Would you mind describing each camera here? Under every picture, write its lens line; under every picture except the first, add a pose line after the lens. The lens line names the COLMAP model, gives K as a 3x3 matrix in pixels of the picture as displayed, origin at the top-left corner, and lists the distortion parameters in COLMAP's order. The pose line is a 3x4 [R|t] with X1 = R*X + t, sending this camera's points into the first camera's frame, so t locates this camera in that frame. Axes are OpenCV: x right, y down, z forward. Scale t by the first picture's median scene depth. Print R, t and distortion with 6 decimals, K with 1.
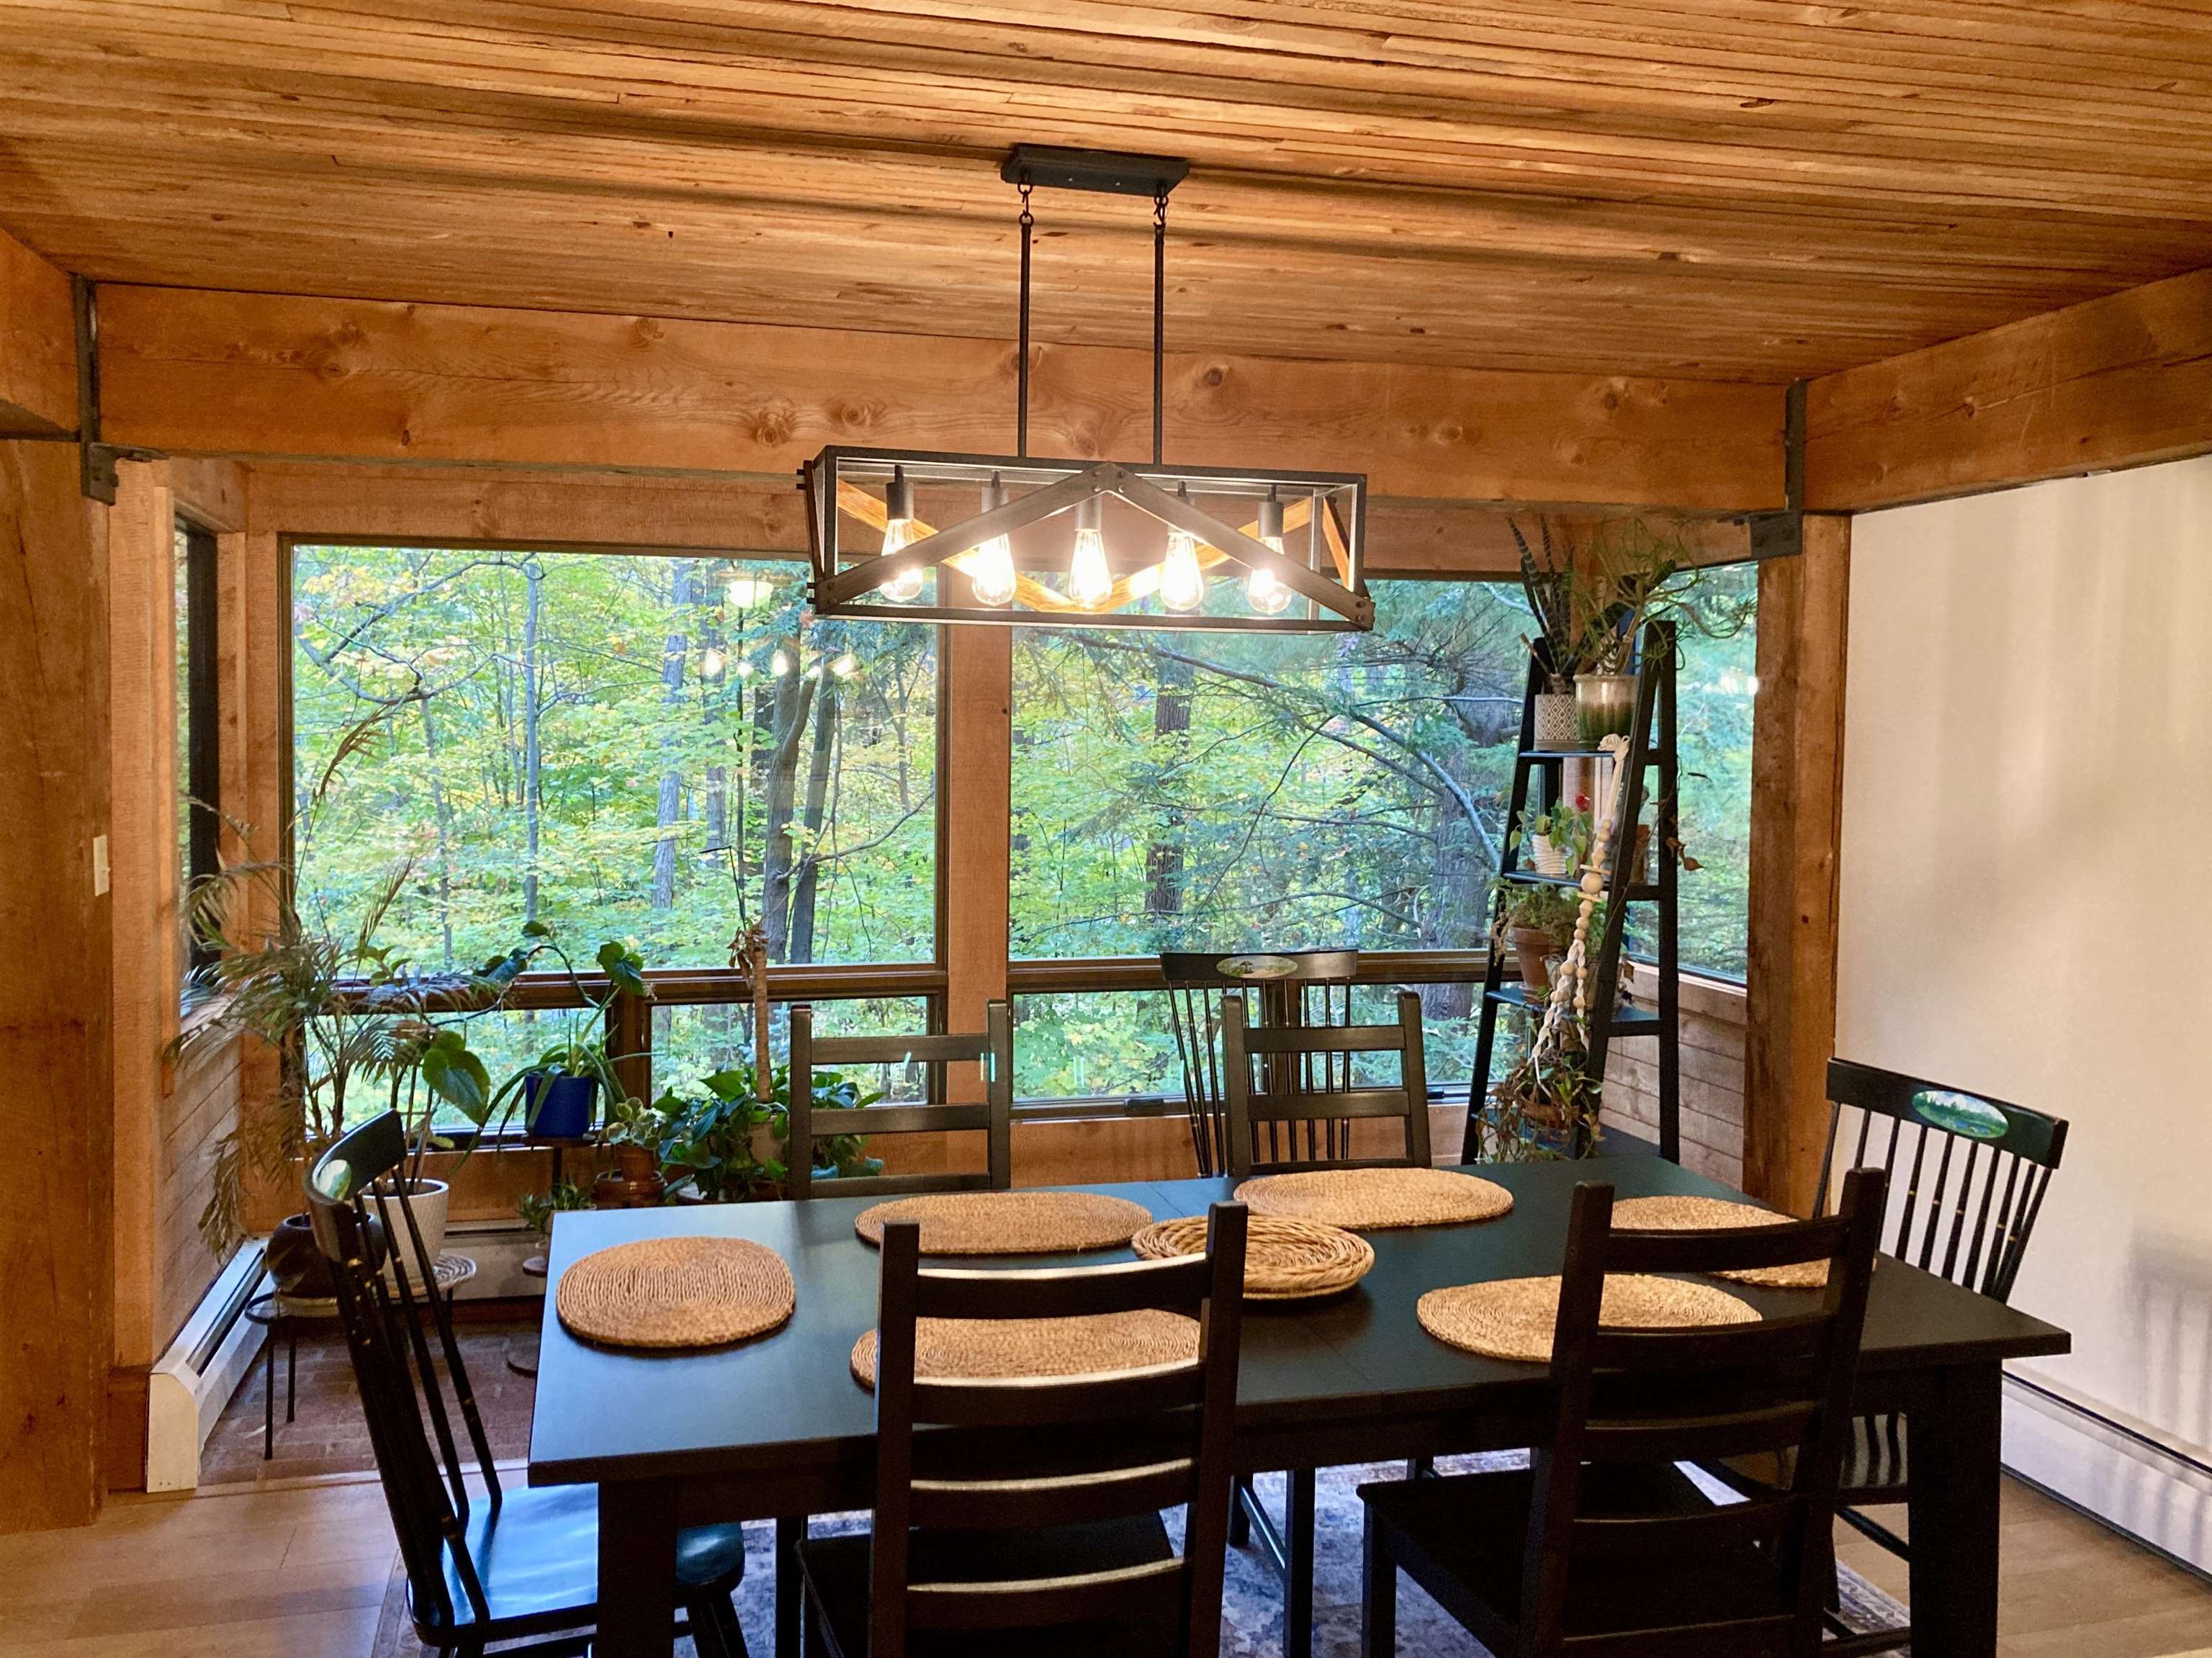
lens RADIAL K [[1805.1, 0, 1106.0], [0, 1805.1, 829.0], [0, 0, 1]] dist [0.215903, -0.358163]
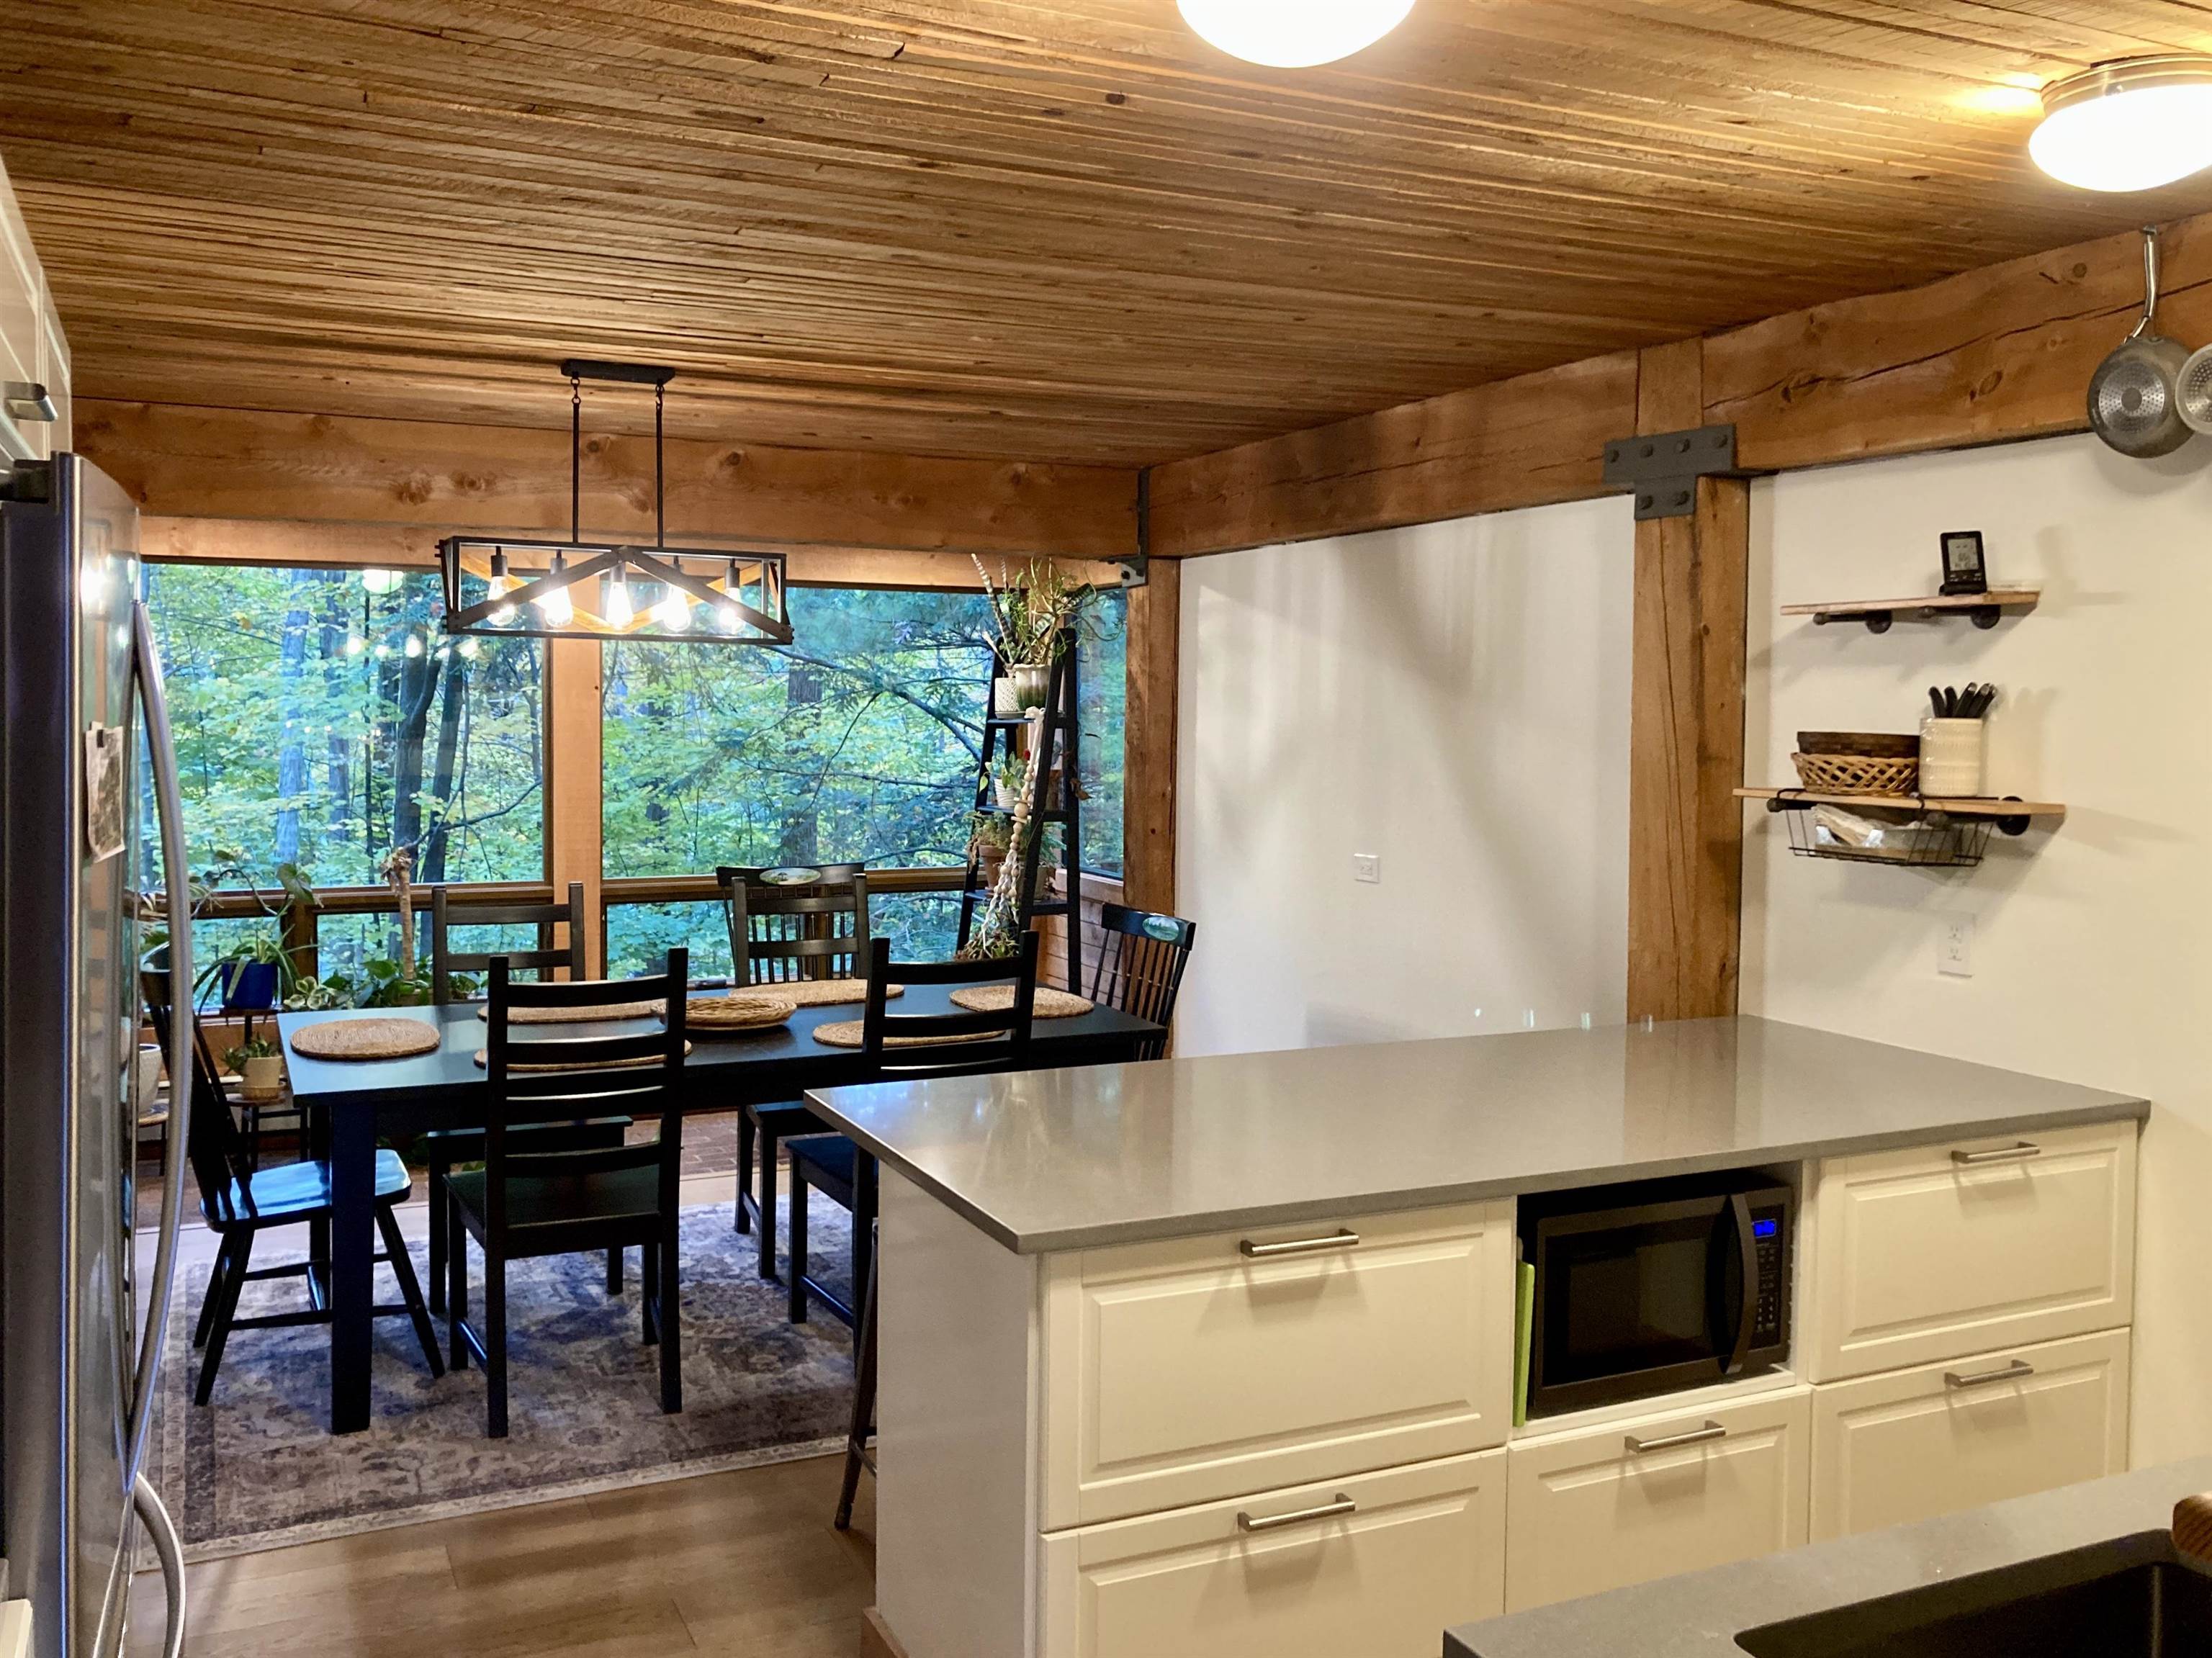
lens RADIAL K [[1916.3, 0, 1106.0], [0, 1916.3, 829.0], [0, 0, 1]] dist [0.121897, -0.220658]
pose [[0.985304, -0.011862, 0.170399, 0.074140], [0.010040, 0.999883, 0.011555, 0.027617], [-0.170516, -0.009674, 0.985307, -0.490411]]
